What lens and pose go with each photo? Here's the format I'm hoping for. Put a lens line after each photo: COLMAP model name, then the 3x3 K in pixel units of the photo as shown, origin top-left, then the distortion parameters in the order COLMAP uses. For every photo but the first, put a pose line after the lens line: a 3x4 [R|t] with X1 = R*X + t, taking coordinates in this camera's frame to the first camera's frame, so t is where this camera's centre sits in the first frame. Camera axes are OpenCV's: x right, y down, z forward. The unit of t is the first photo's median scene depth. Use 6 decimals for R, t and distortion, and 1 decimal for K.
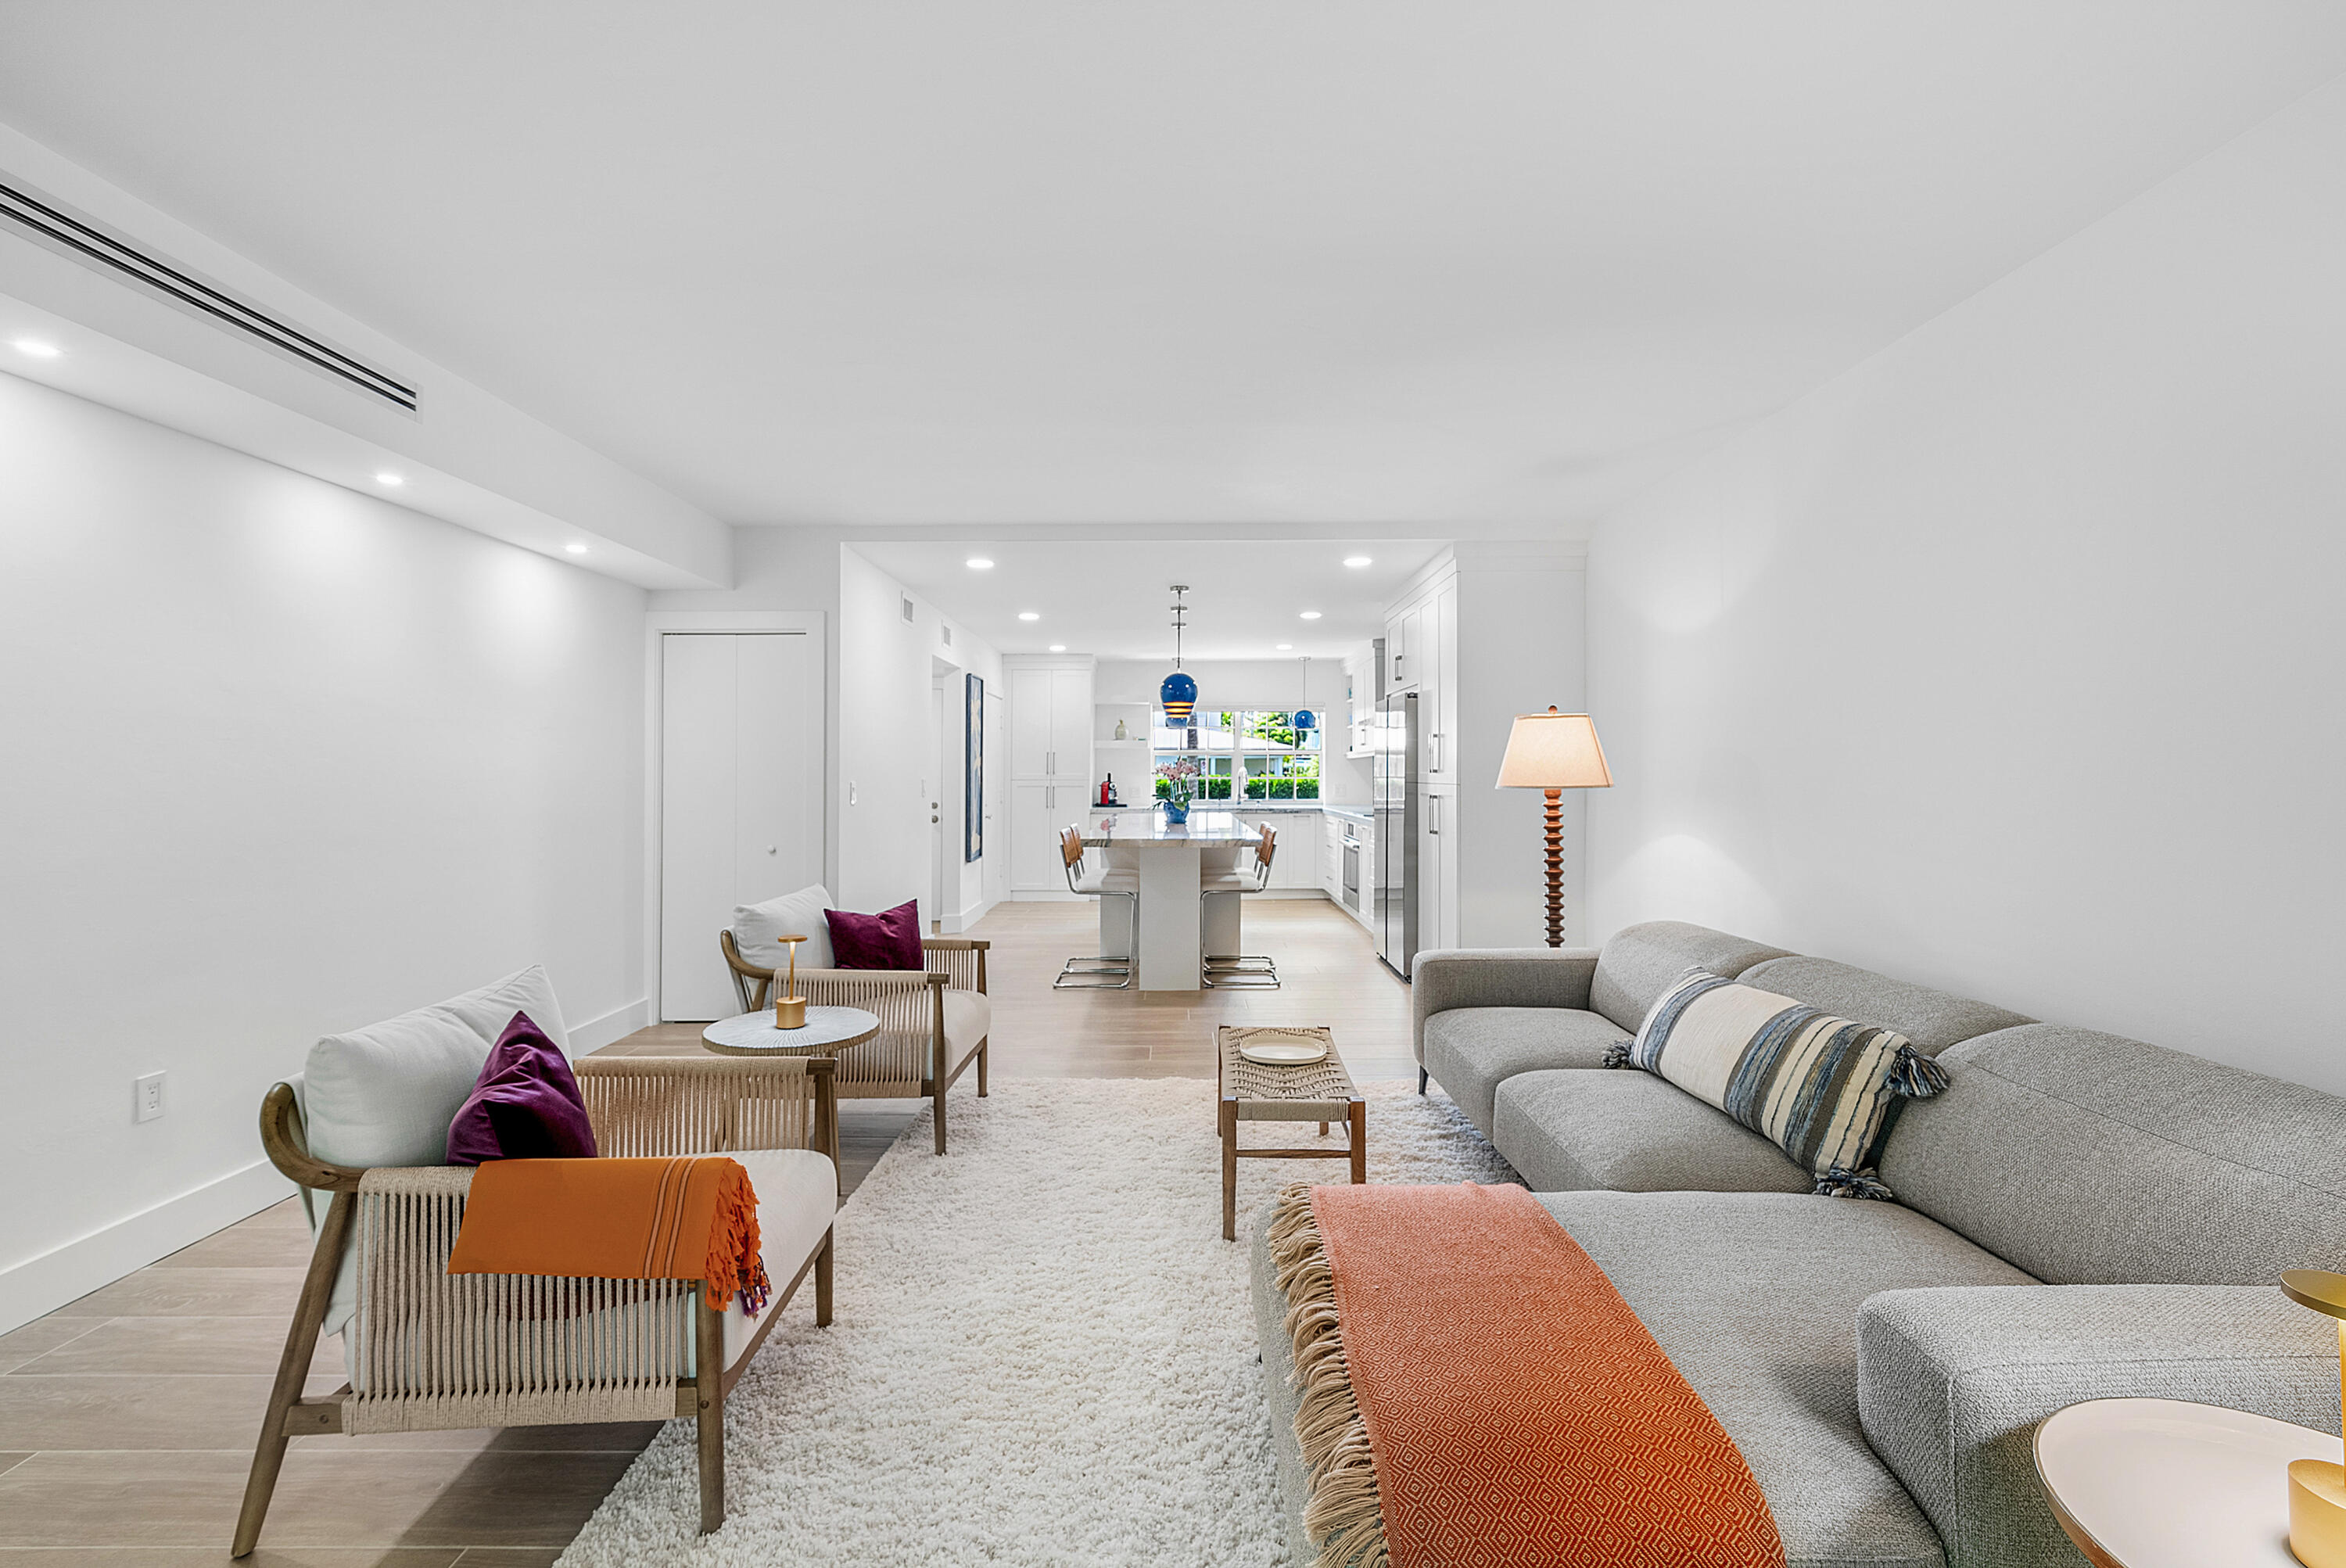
lens RADIAL K [[1004.0, 0, 1172.8], [0, 1004.0, 787.6], [0, 0, 1]] dist [0.004216, -0.000160]
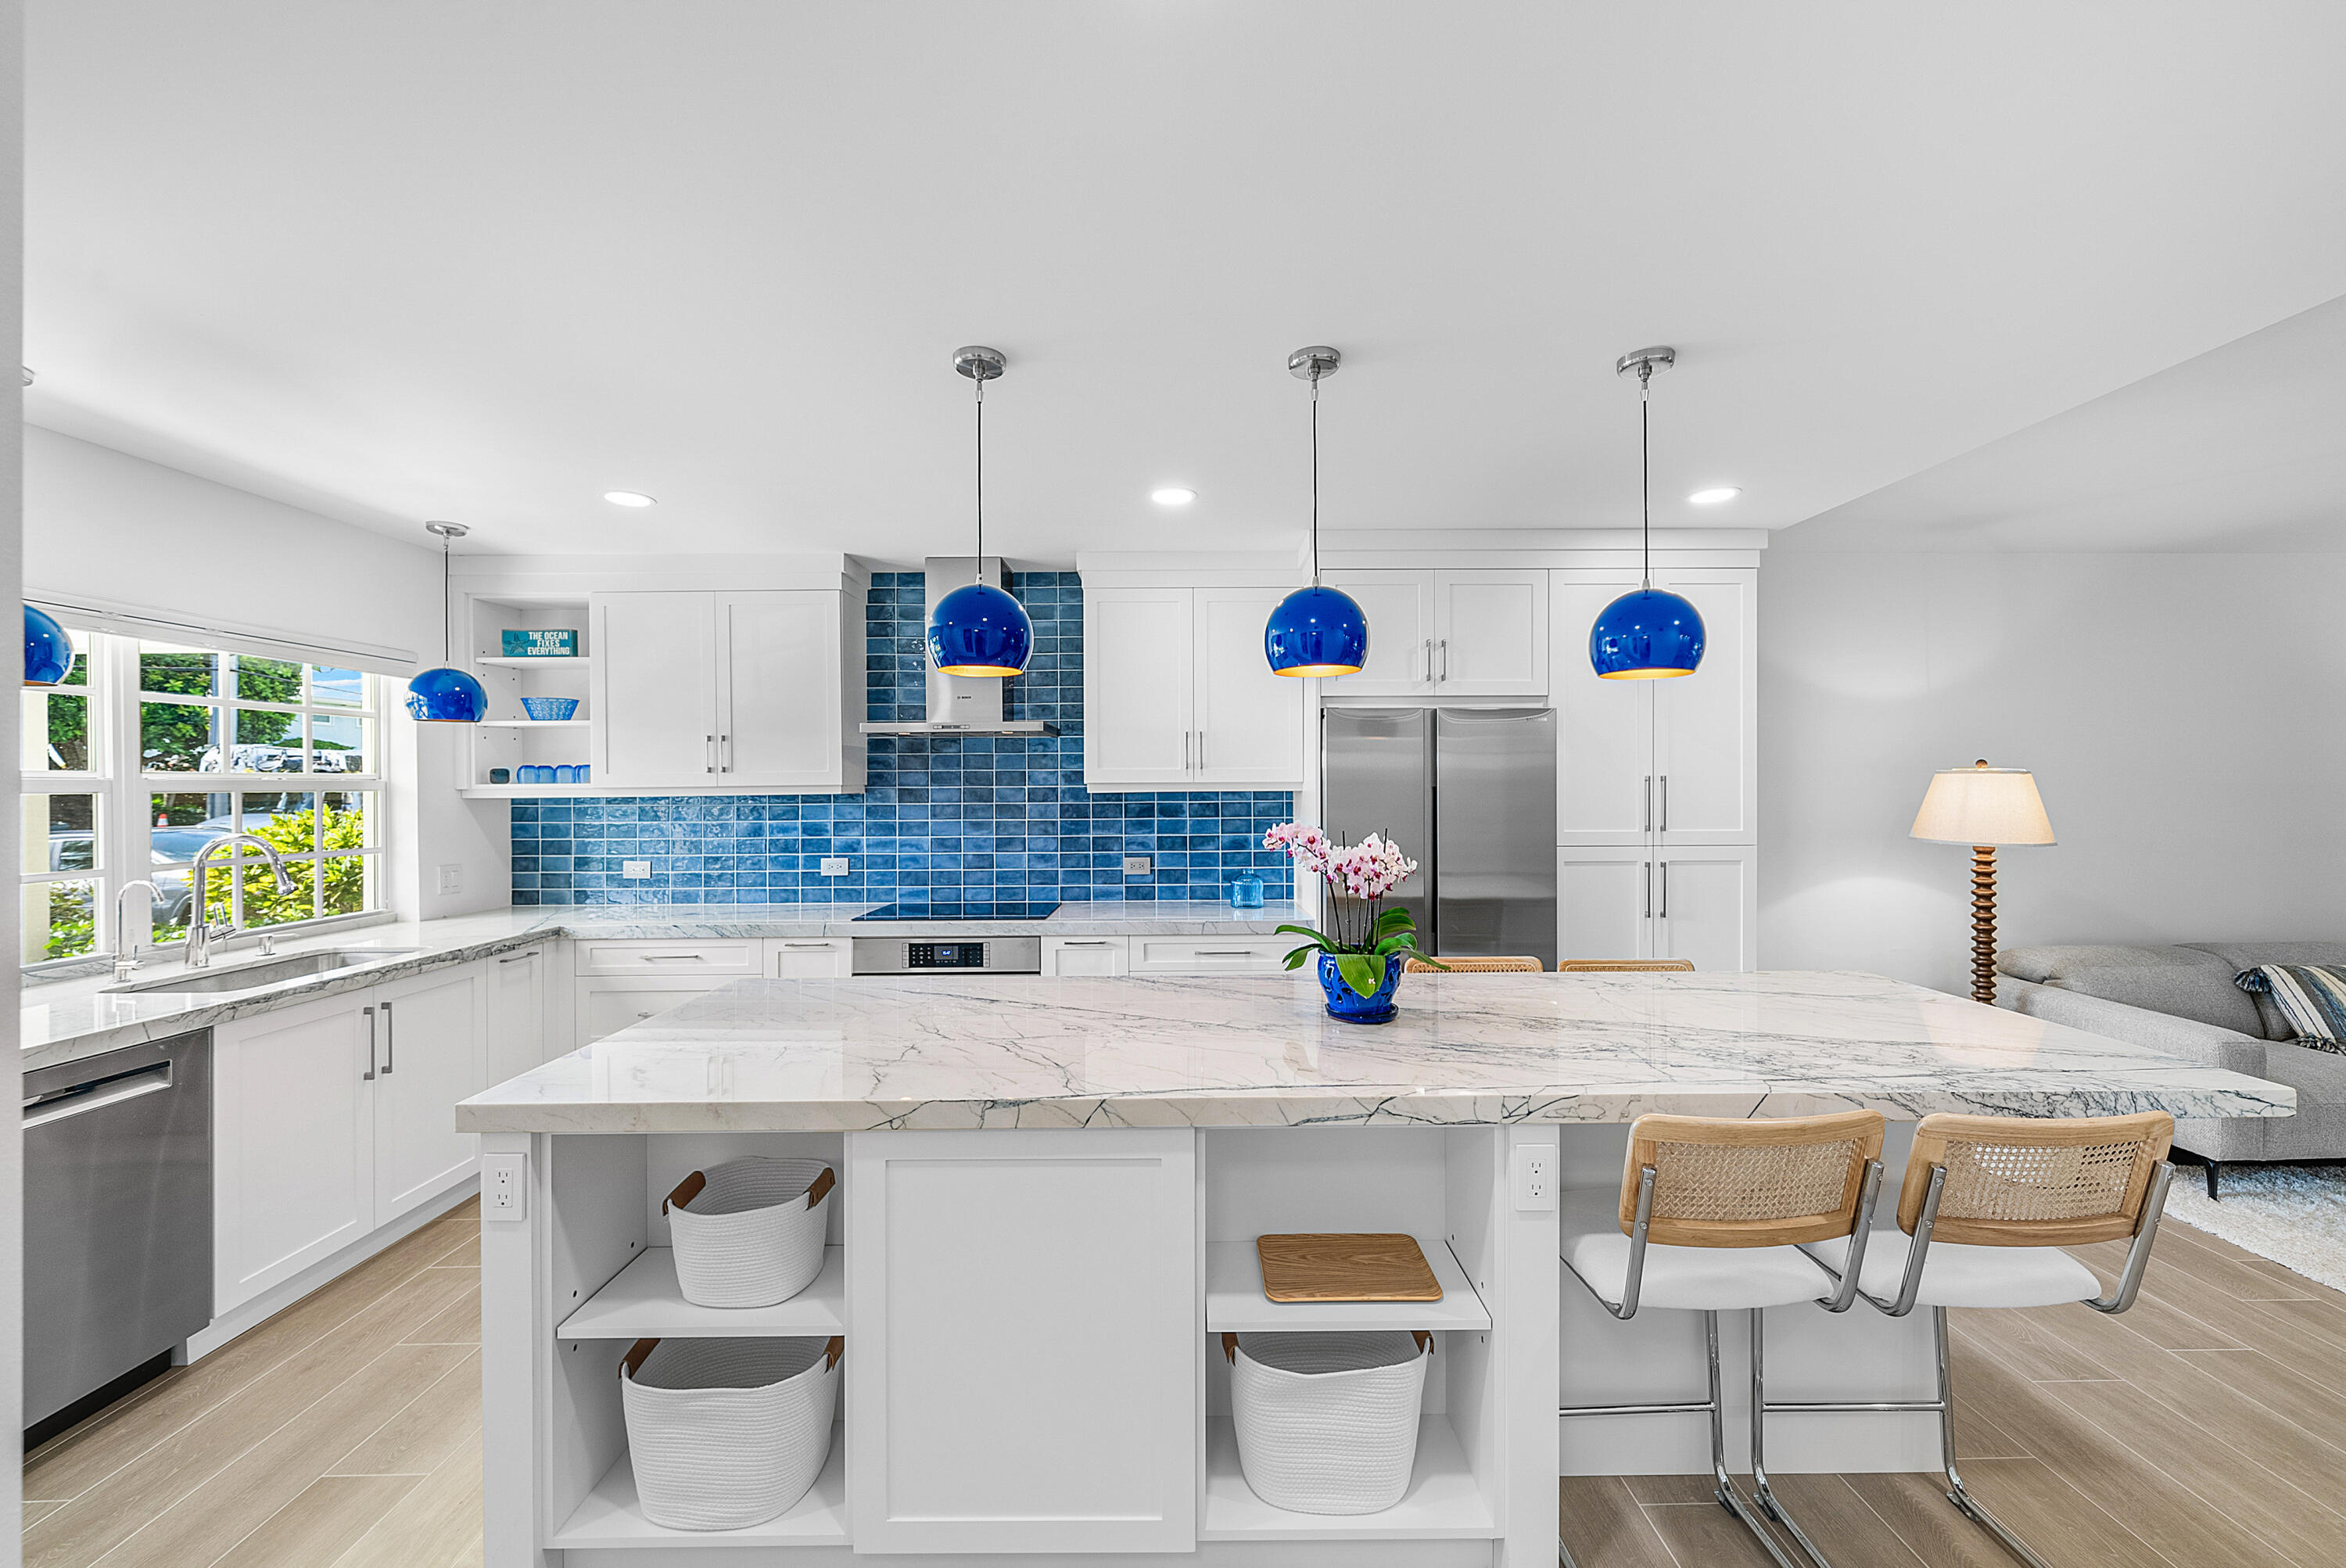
lens RADIAL K [[884.6, 0, 1175.6], [0, 884.6, 781.6], [0, 0, 1]] dist [-0.000174, -0.000910]
pose [[-0.008351, 0.005920, 0.999948, -0.506977], [0.019777, 0.999788, -0.005753, -0.072954], [-0.999770, 0.019728, -0.008467, 1.870125]]
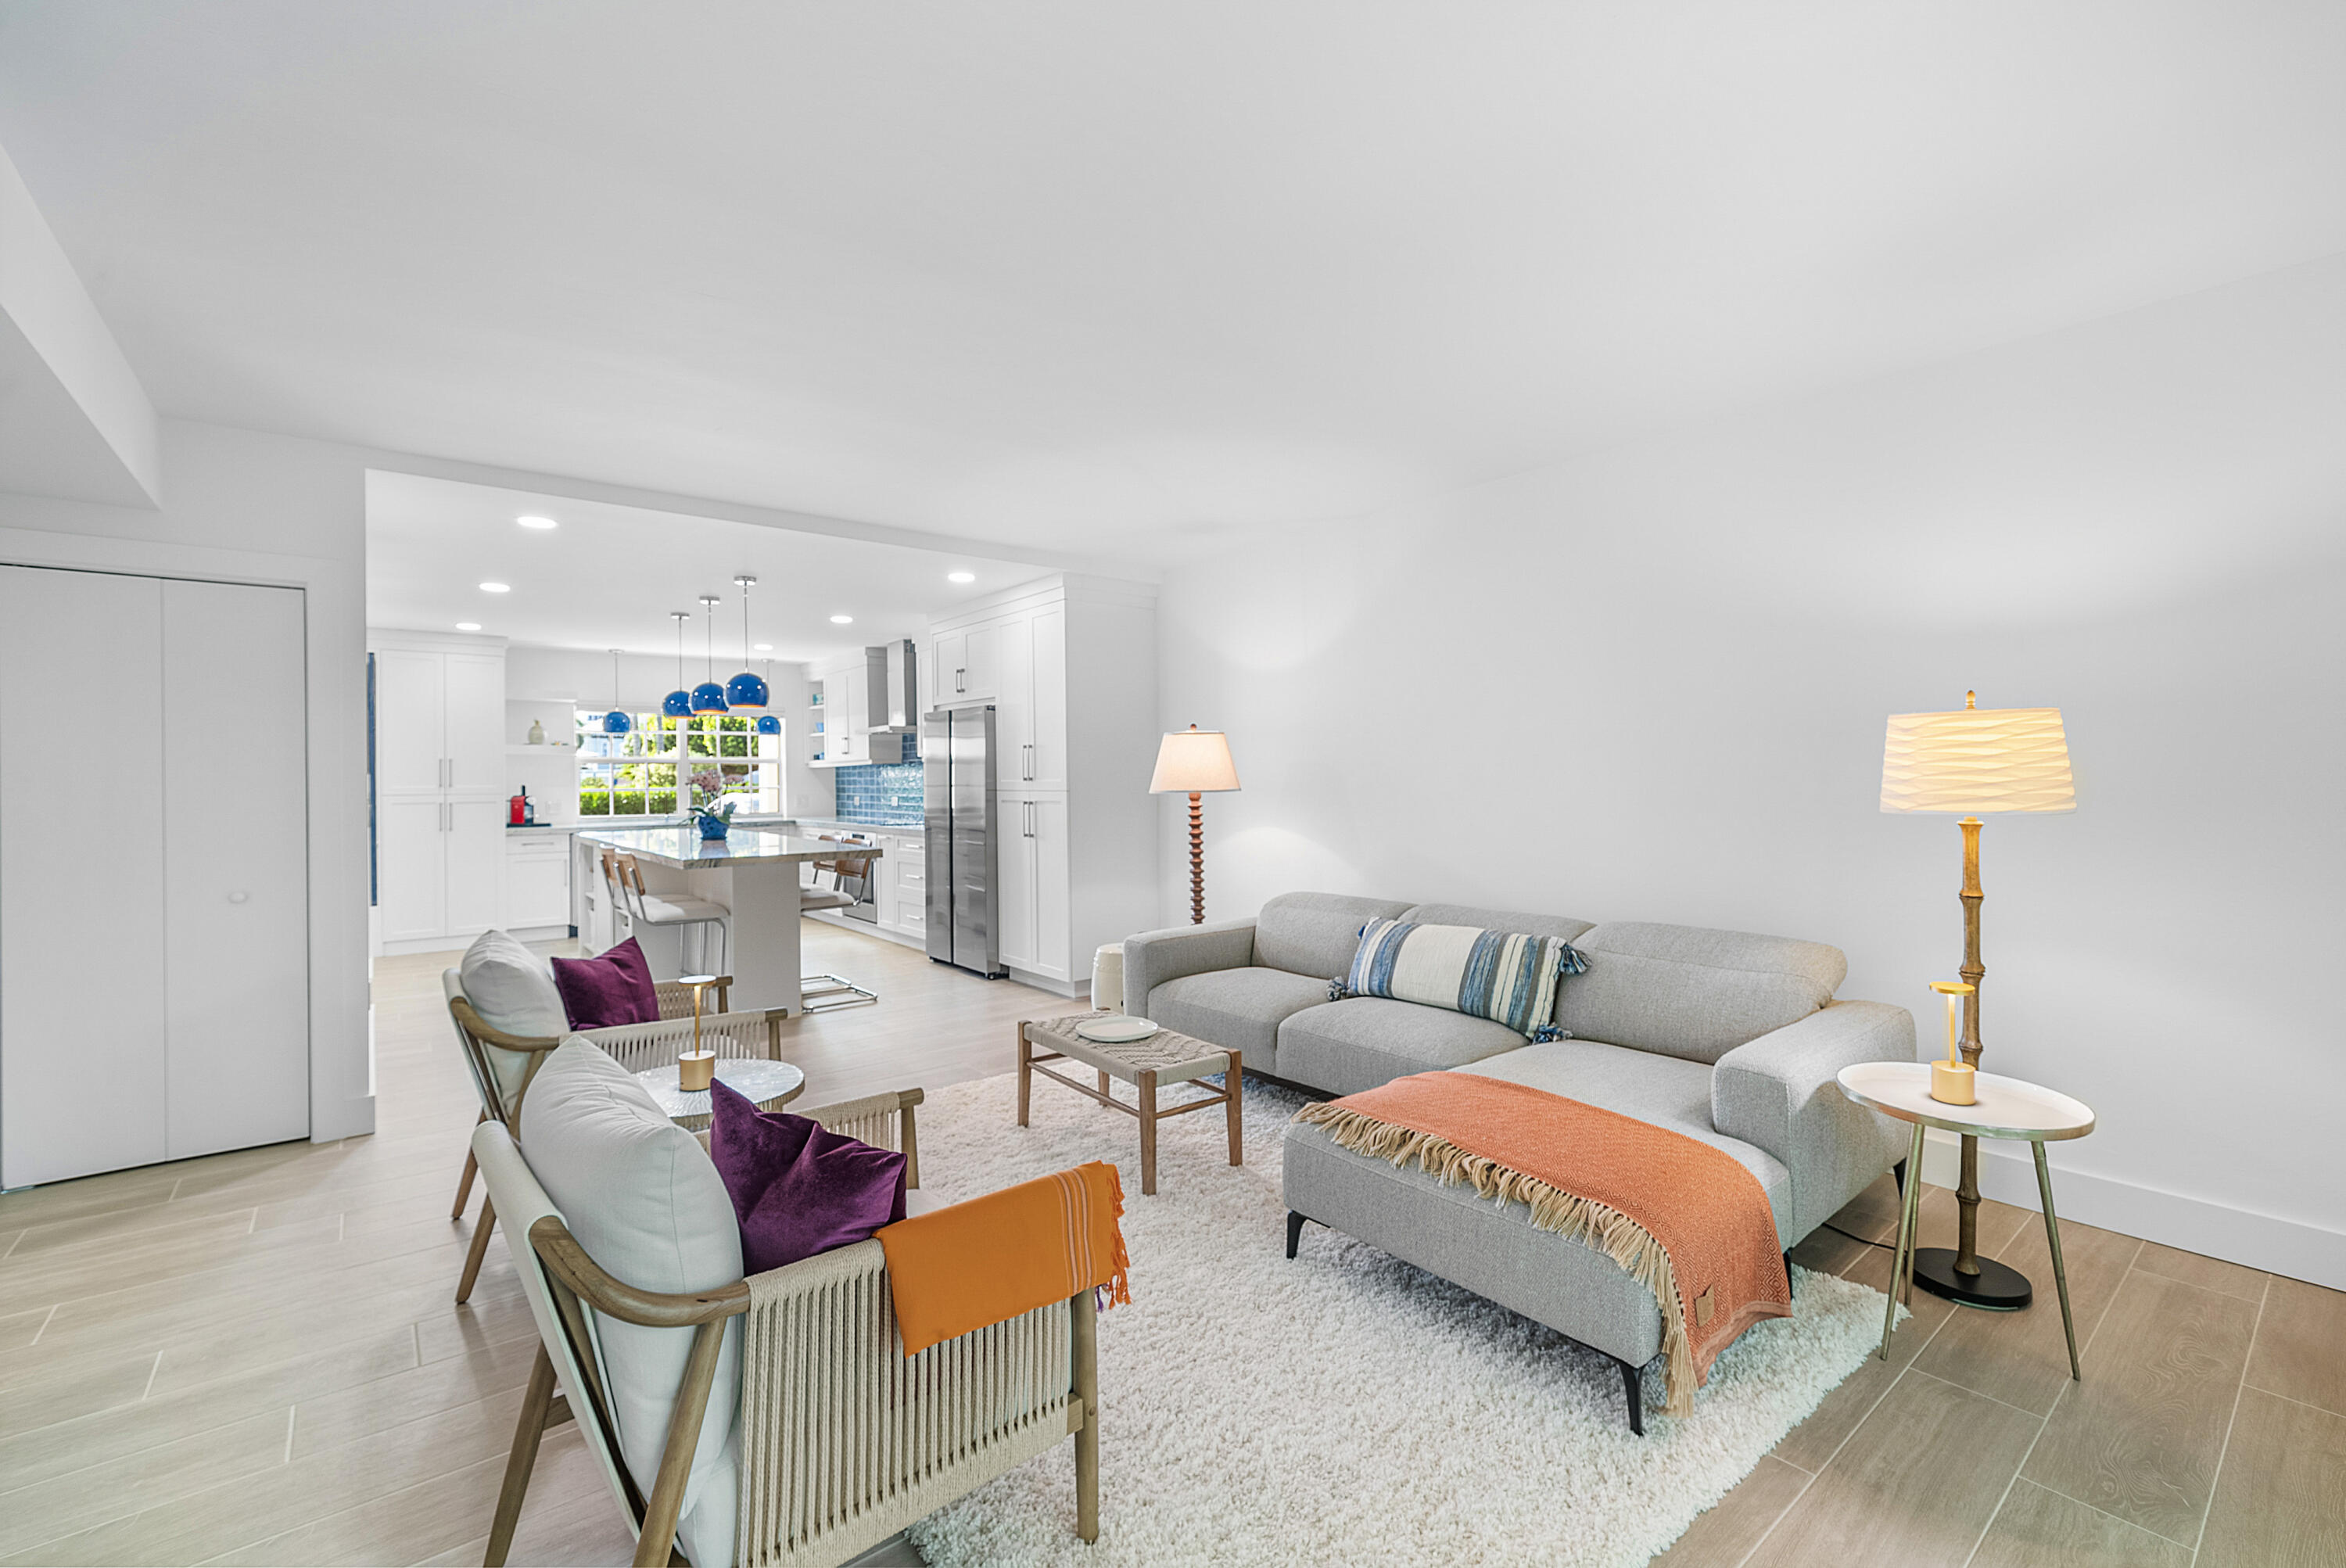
lens RADIAL K [[1013.1, 0, 1183.6], [0, 1013.1, 778.9], [0, 0, 1]] dist [-0.007100, 0.000302]
pose [[0.775794, -0.006390, 0.630954, -0.421373], [0.017328, 0.999787, -0.011181, -0.001876], [-0.630748, 0.019607, 0.775740, 0.060232]]
